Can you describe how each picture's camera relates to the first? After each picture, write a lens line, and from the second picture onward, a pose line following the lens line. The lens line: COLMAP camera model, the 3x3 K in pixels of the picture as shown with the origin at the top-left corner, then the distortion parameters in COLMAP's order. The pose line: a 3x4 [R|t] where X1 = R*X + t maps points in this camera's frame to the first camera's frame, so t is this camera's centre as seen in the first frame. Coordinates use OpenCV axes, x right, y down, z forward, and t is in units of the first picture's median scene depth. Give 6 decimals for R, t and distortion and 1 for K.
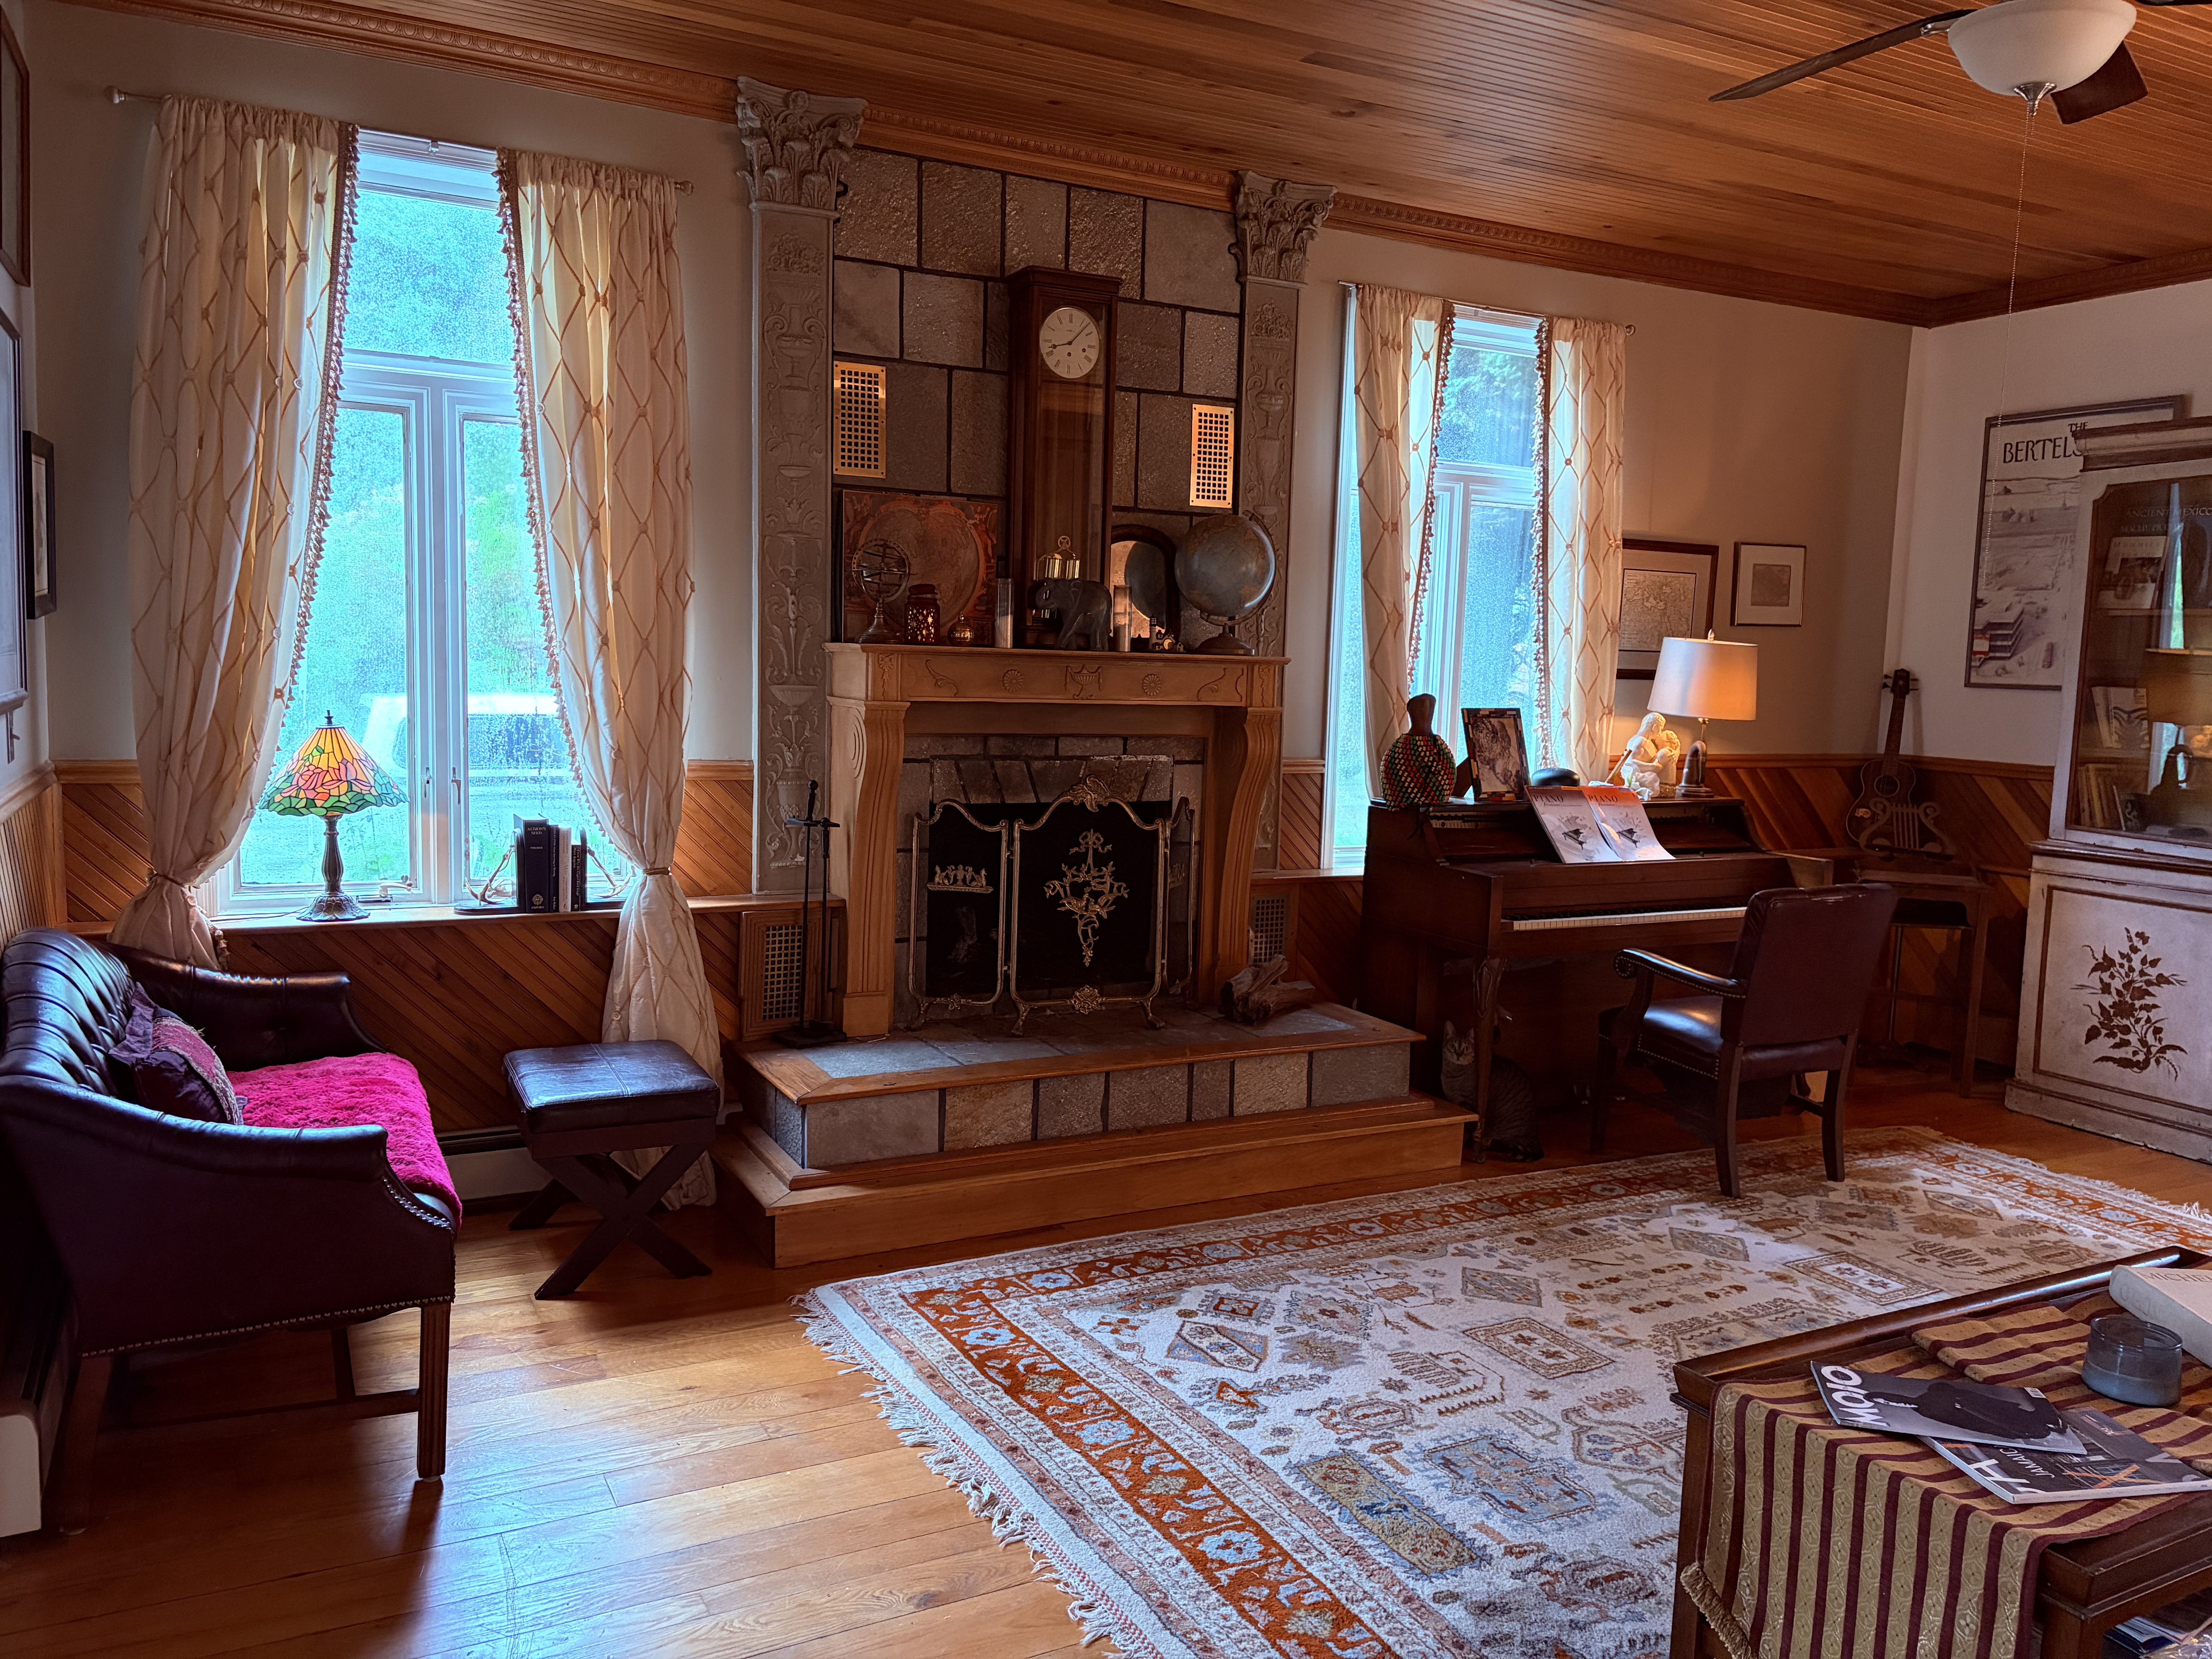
lens RADIAL K [[1678.7, 0, 1117.0], [0, 1678.7, 827.9], [0, 0, 1]] dist [0.065113, -0.056258]
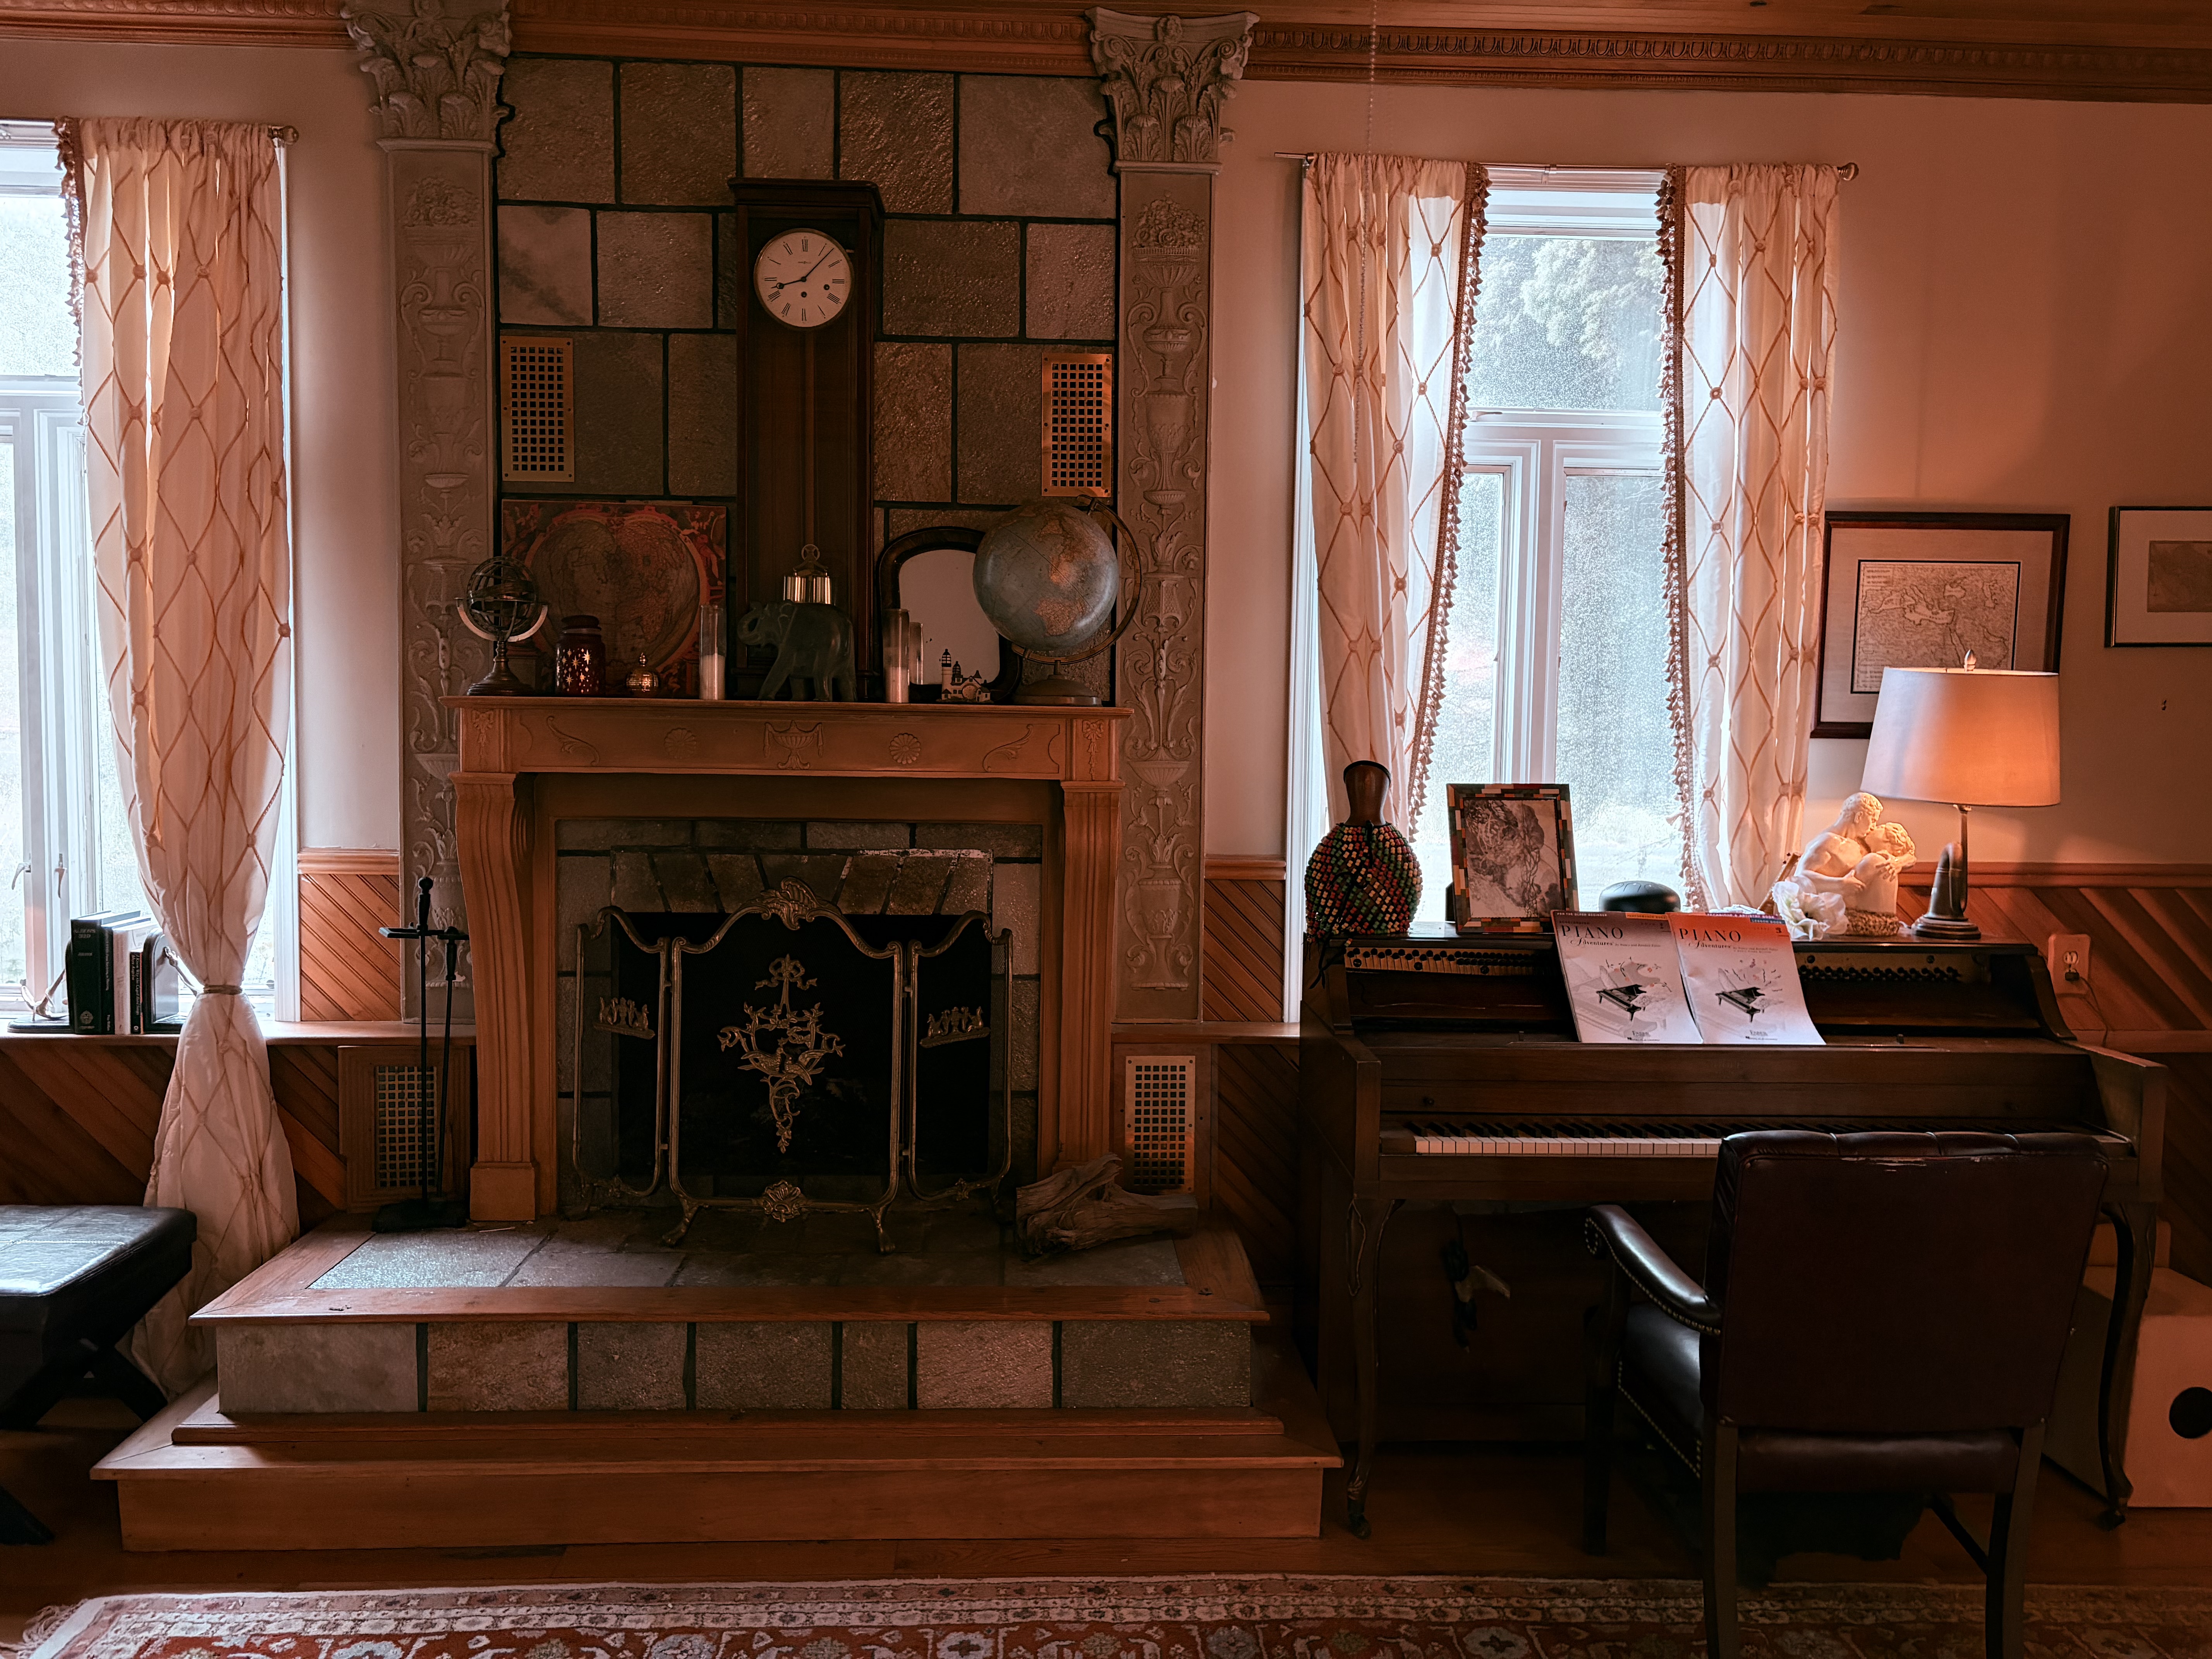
lens RADIAL K [[1684.8, 0, 1096.7], [0, 1684.8, 826.3], [0, 0, 1]] dist [0.048125, -0.044451]
pose [[0.901794, 0.009752, -0.432055, 0.424194], [-0.031823, 0.998530, -0.043883, -0.027335], [0.430992, 0.053323, 0.900779, 0.438121]]
